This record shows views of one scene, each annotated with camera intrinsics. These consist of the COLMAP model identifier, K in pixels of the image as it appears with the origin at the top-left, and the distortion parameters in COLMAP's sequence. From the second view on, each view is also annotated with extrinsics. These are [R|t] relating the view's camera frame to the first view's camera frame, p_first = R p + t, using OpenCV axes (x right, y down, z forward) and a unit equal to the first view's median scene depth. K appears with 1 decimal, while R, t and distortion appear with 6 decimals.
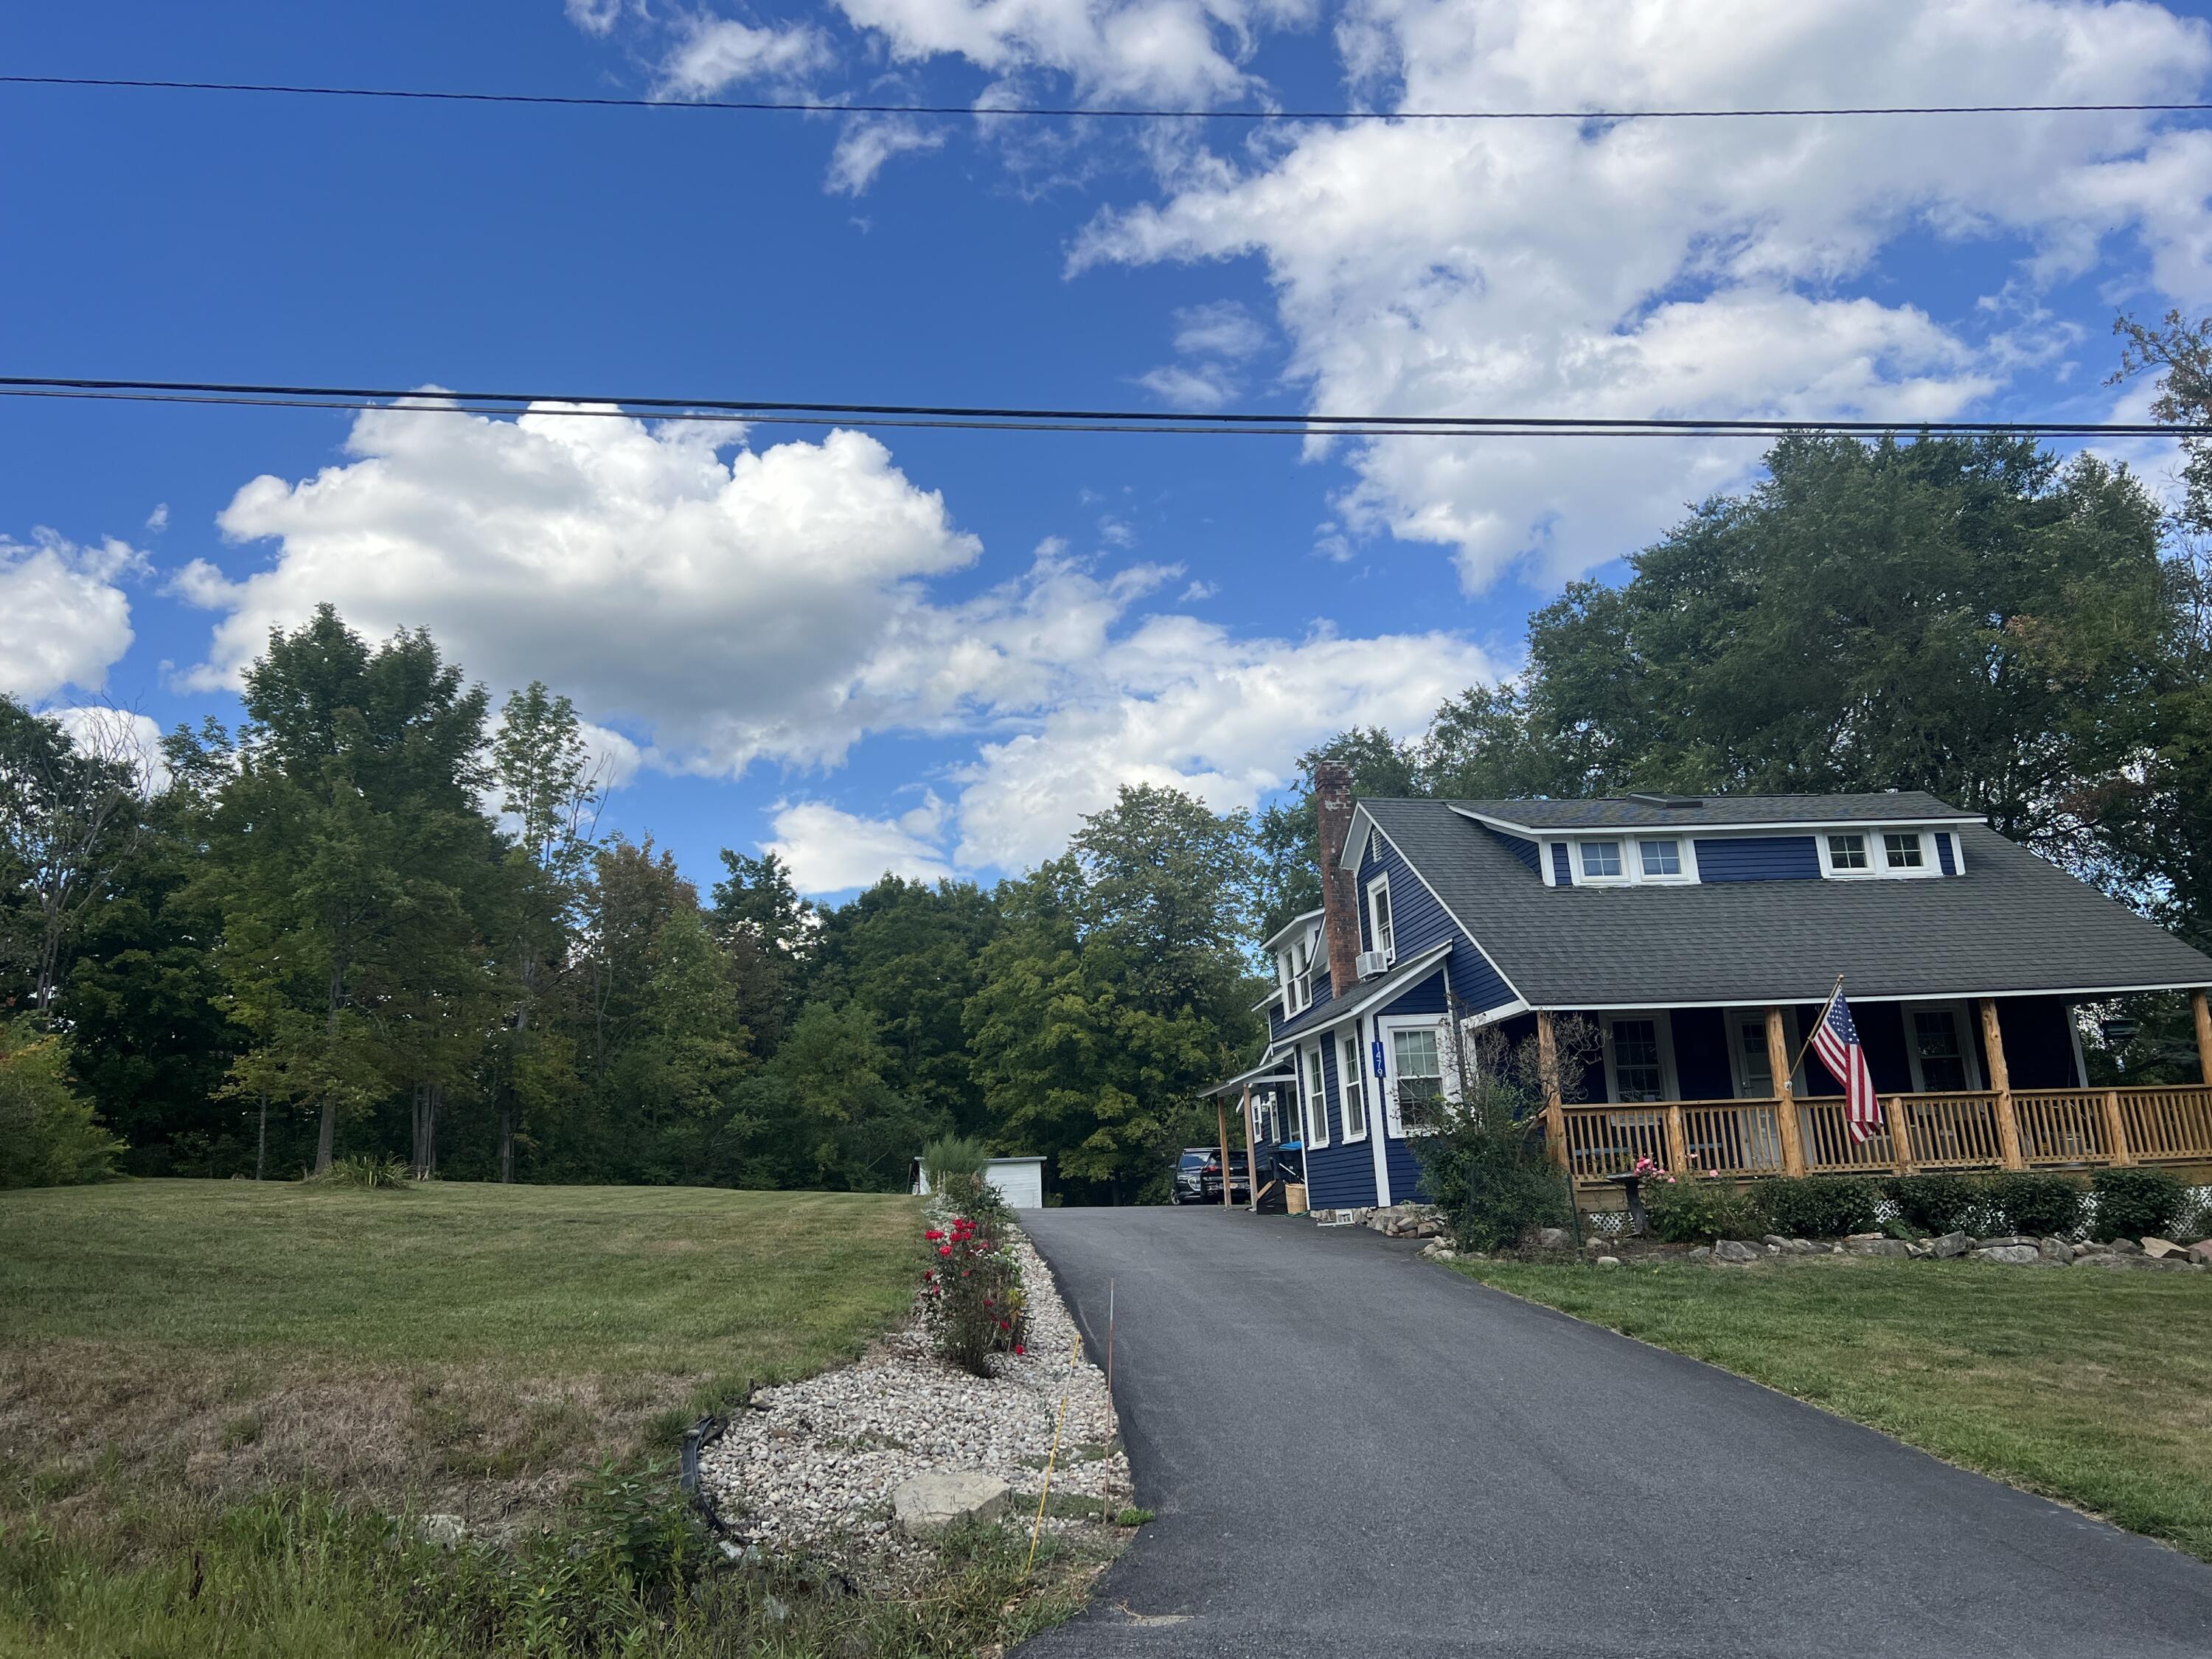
lens RADIAL K [[1713.3, 0, 1065.8], [0, 1713.3, 825.9], [0, 0, 1]] dist [-0.000448, -0.004396]
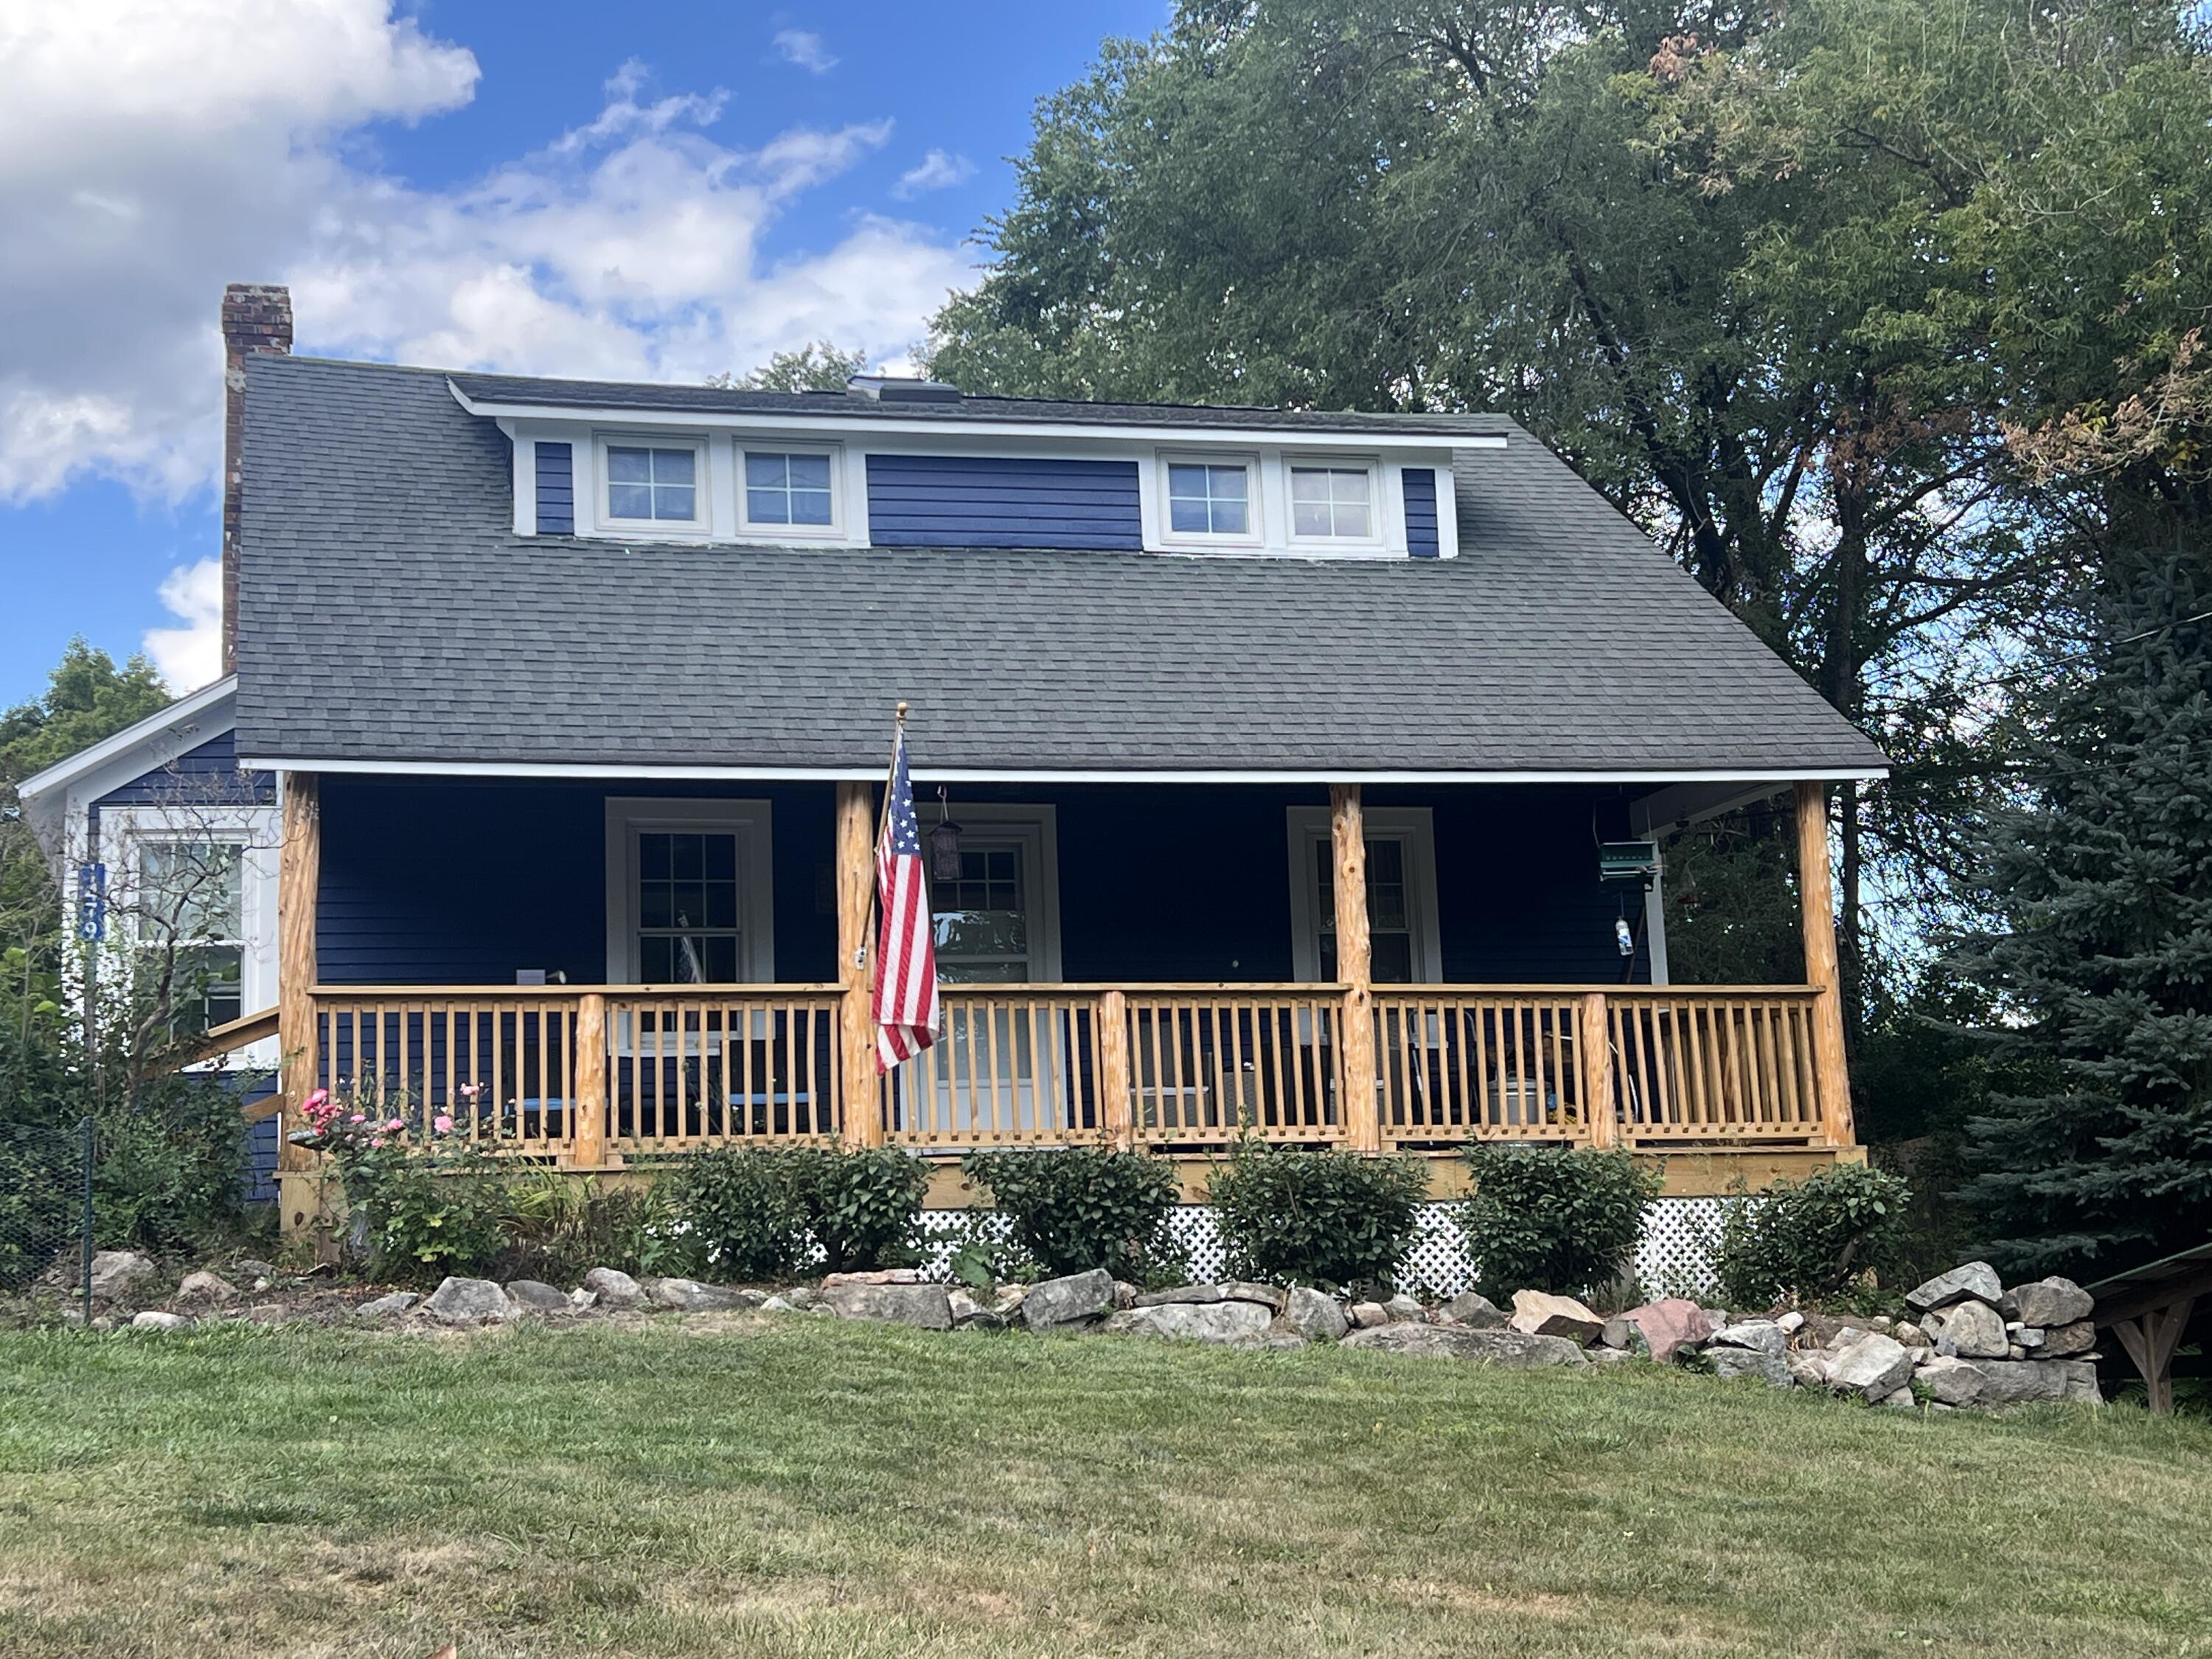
lens RADIAL K [[3072.8, 0, 1106.0], [0, 3072.8, 829.5], [0, 0, 1]] dist [0.228839, -1.220655]
pose [[0.991892, 0.028082, 0.123943, 0.338041], [-0.036032, 0.997402, 0.062378, 0.056510], [-0.121870, -0.066338, 0.990327, 0.162238]]
